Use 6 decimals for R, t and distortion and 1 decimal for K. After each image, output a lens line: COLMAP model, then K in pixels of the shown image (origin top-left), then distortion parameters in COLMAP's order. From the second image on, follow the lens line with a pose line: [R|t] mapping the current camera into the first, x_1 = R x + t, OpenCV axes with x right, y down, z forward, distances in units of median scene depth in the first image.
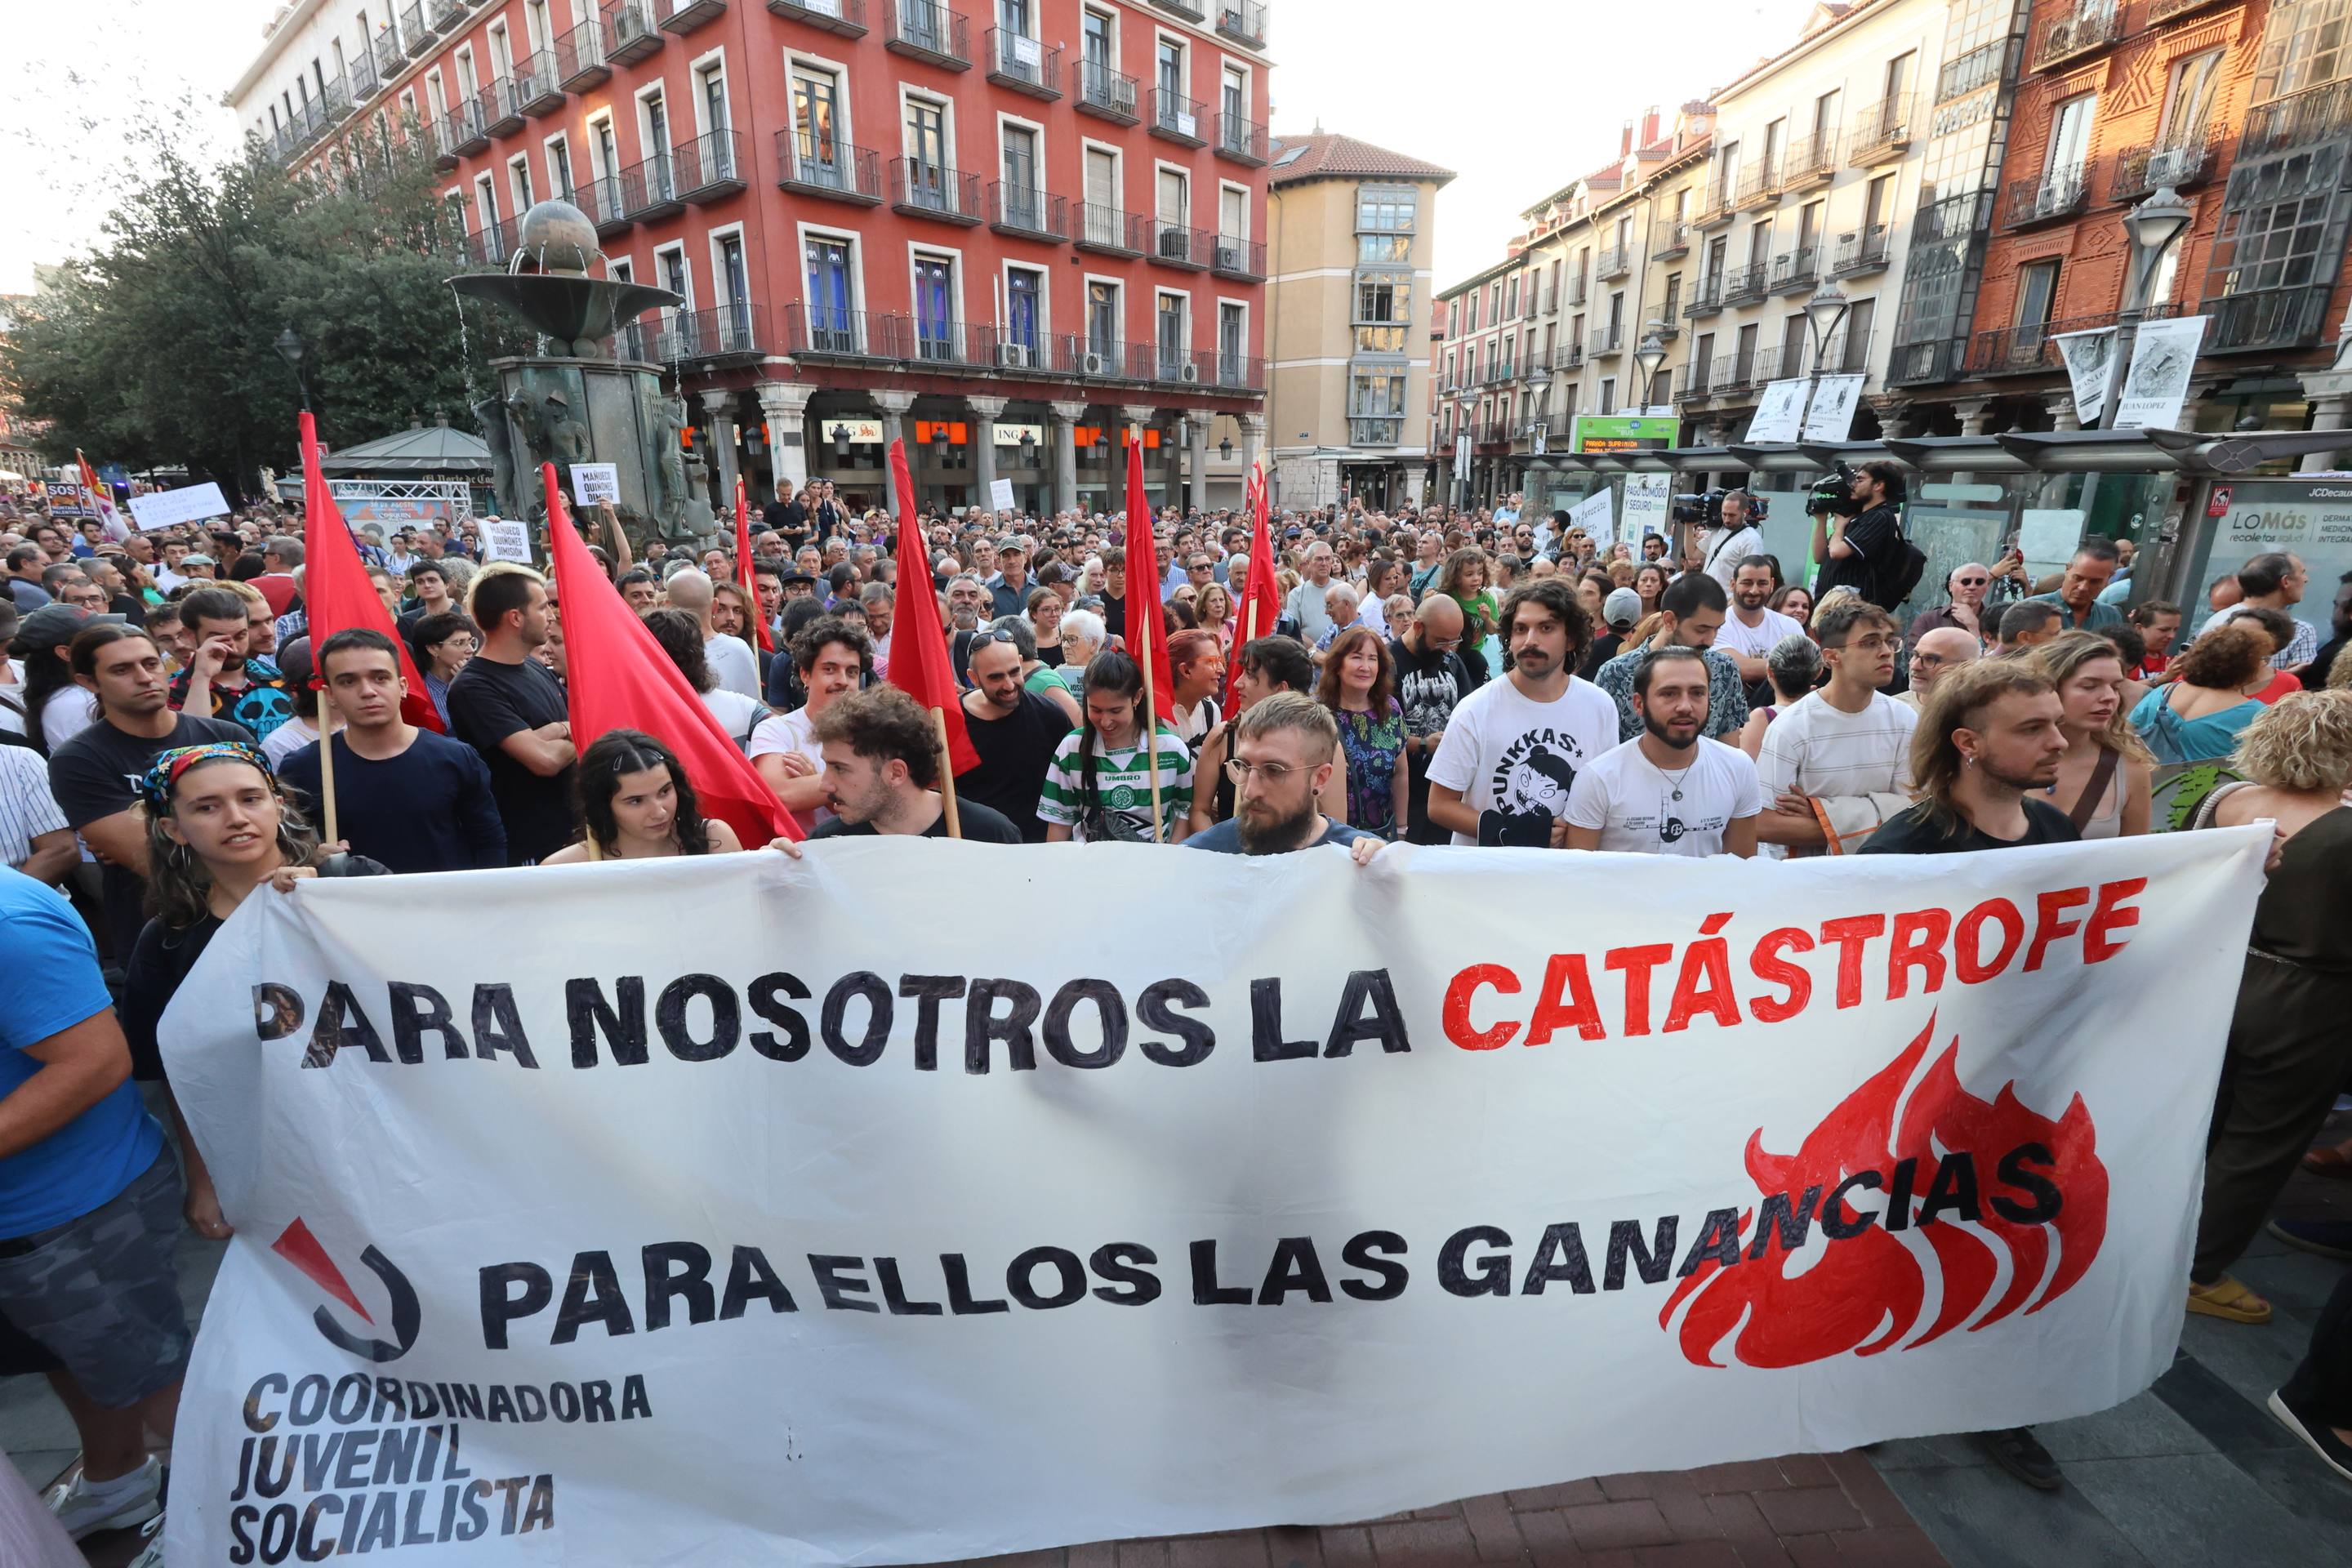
lens RADIAL K [[1091.6, 0, 1179.7], [0, 1091.6, 791.4], [0, 0, 1]] dist [-0.001996, 0.000951]
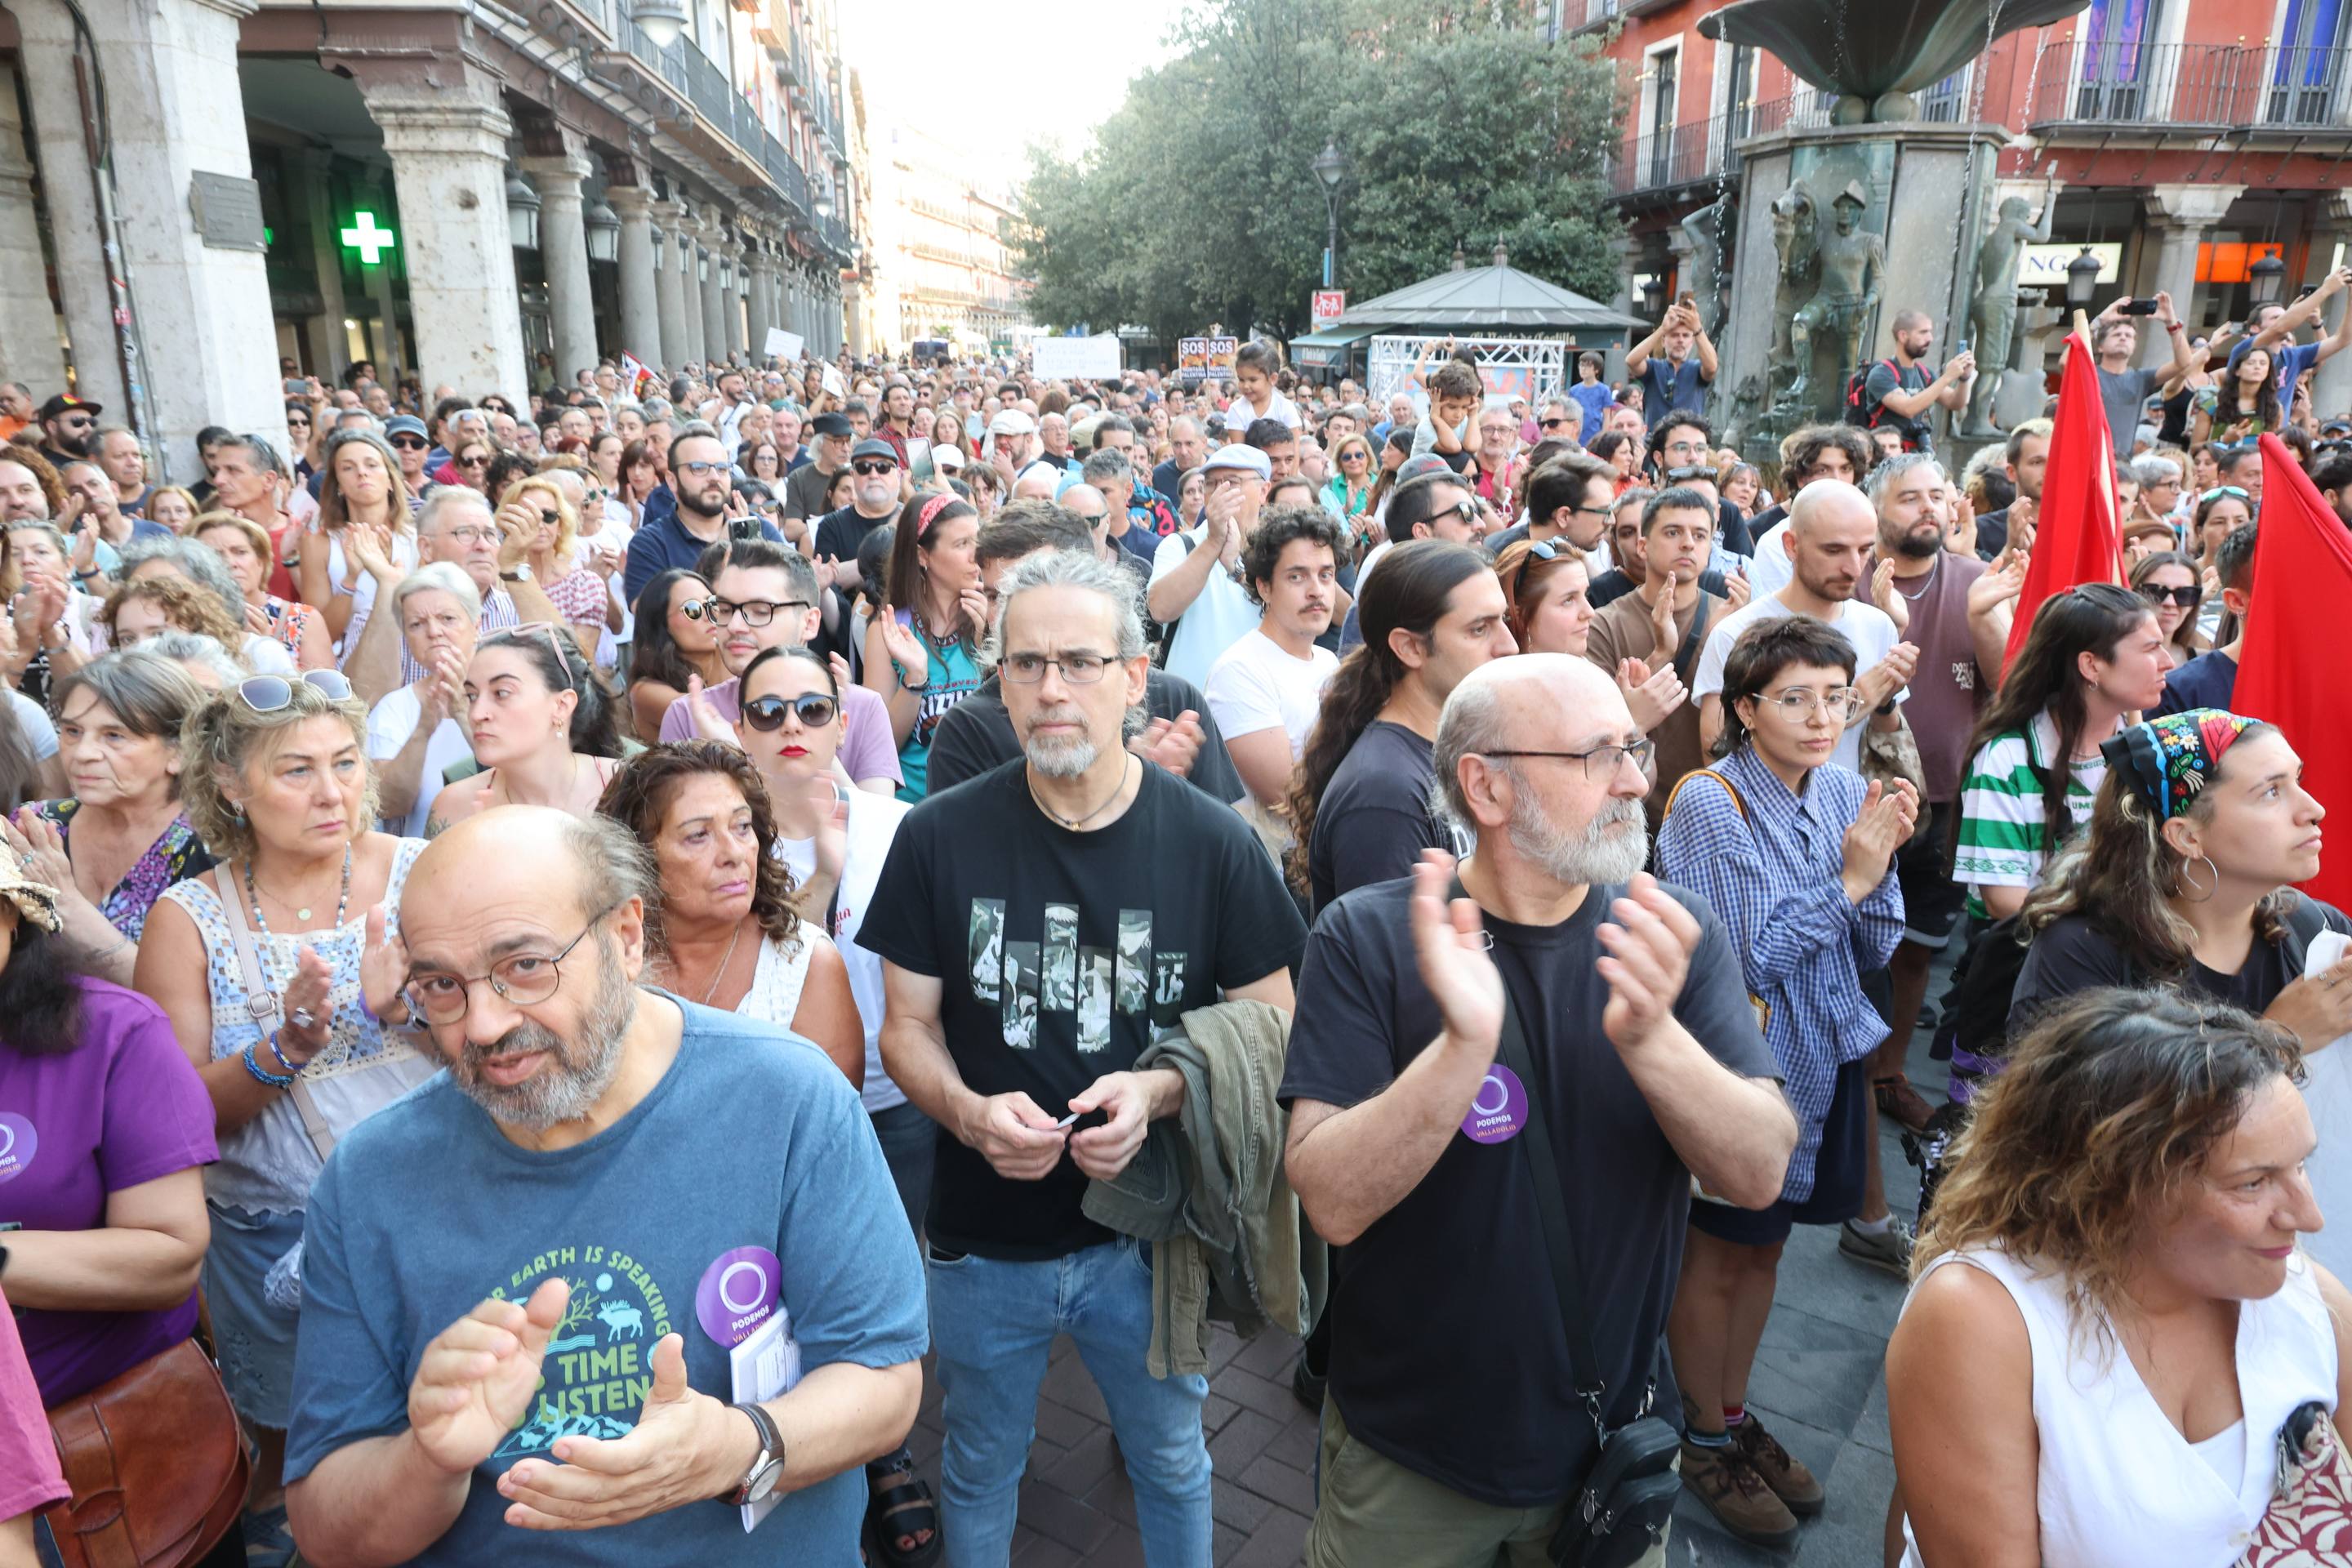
lens RADIAL K [[1596.9, 0, 1178.9], [0, 1596.9, 794.2], [0, 0, 1]] dist [-0.007049, 0.018720]
pose [[0.784225, 0.172020, -0.596155, -0.101556], [-0.176617, 0.982942, 0.051293, -0.008433], [0.594809, 0.065066, 0.801229, 0.042147]]
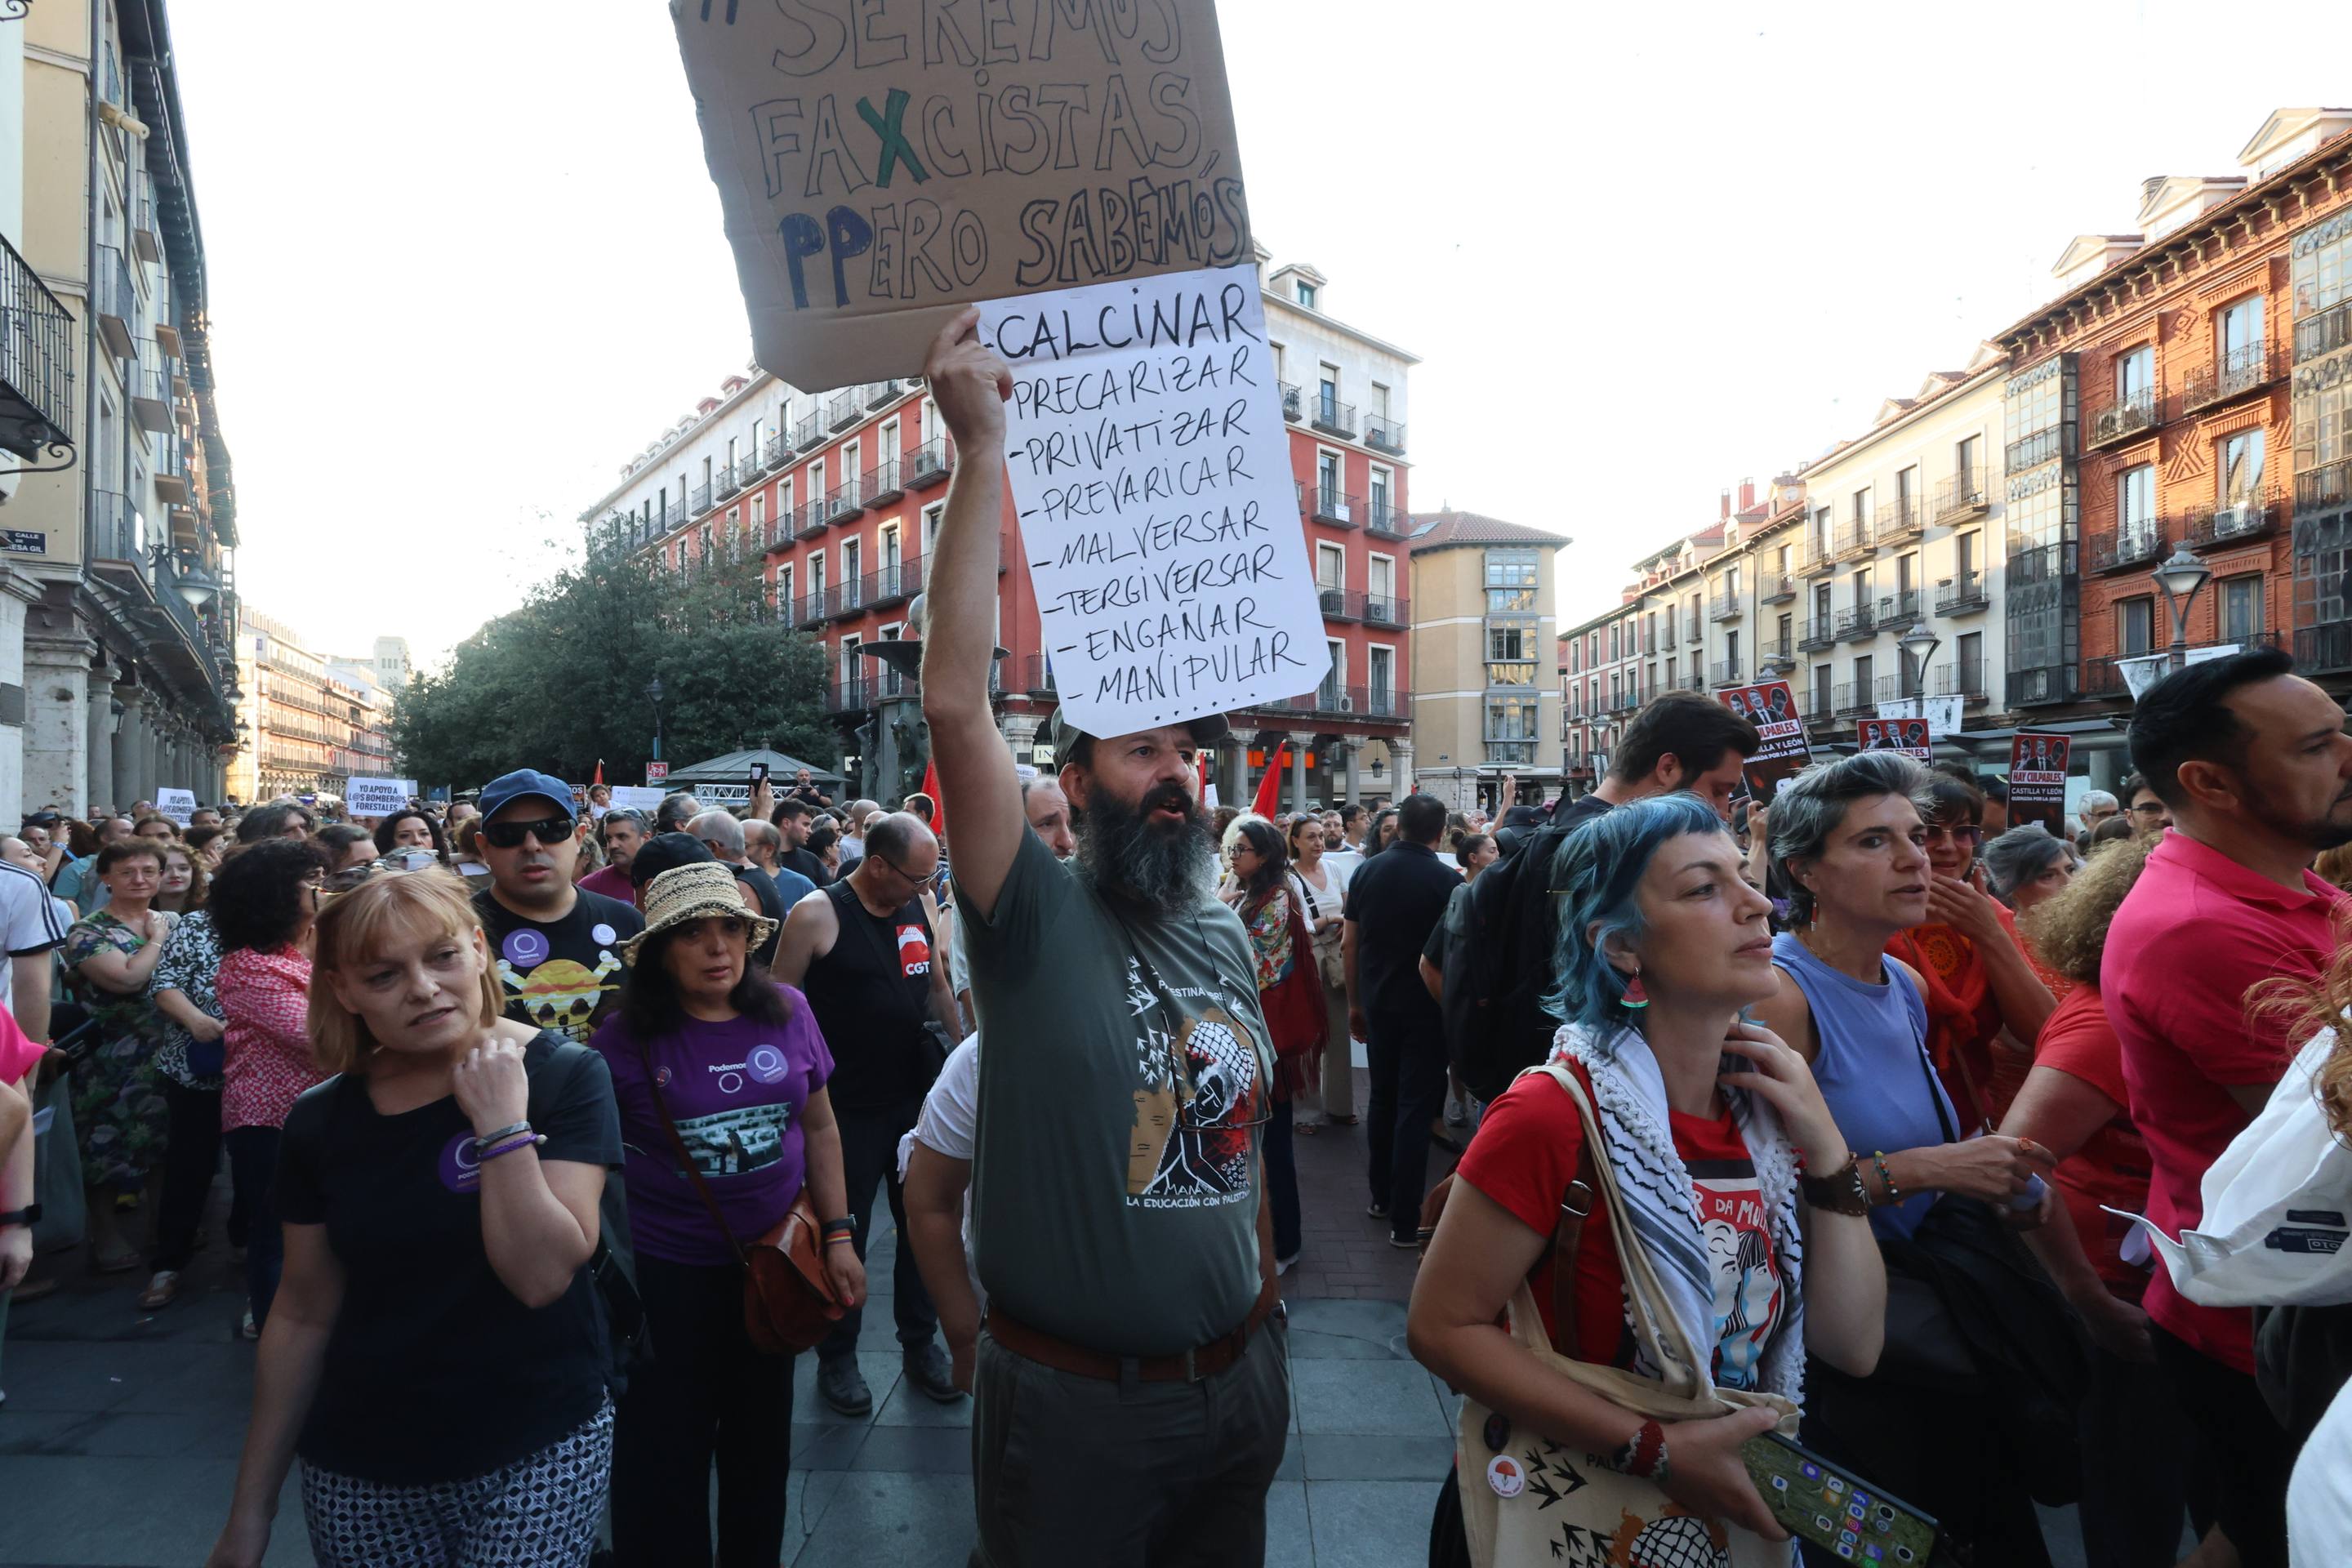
lens RADIAL K [[1094.7, 0, 1169.3], [0, 1094.7, 793.7], [0, 0, 1]] dist [-0.004466, 0.000855]
pose [[0.992445, -0.002524, -0.122665, -0.034009], [-0.032485, 0.958701, -0.282555, 0.036982], [0.118312, 0.284405, 0.951376, -0.087489]]
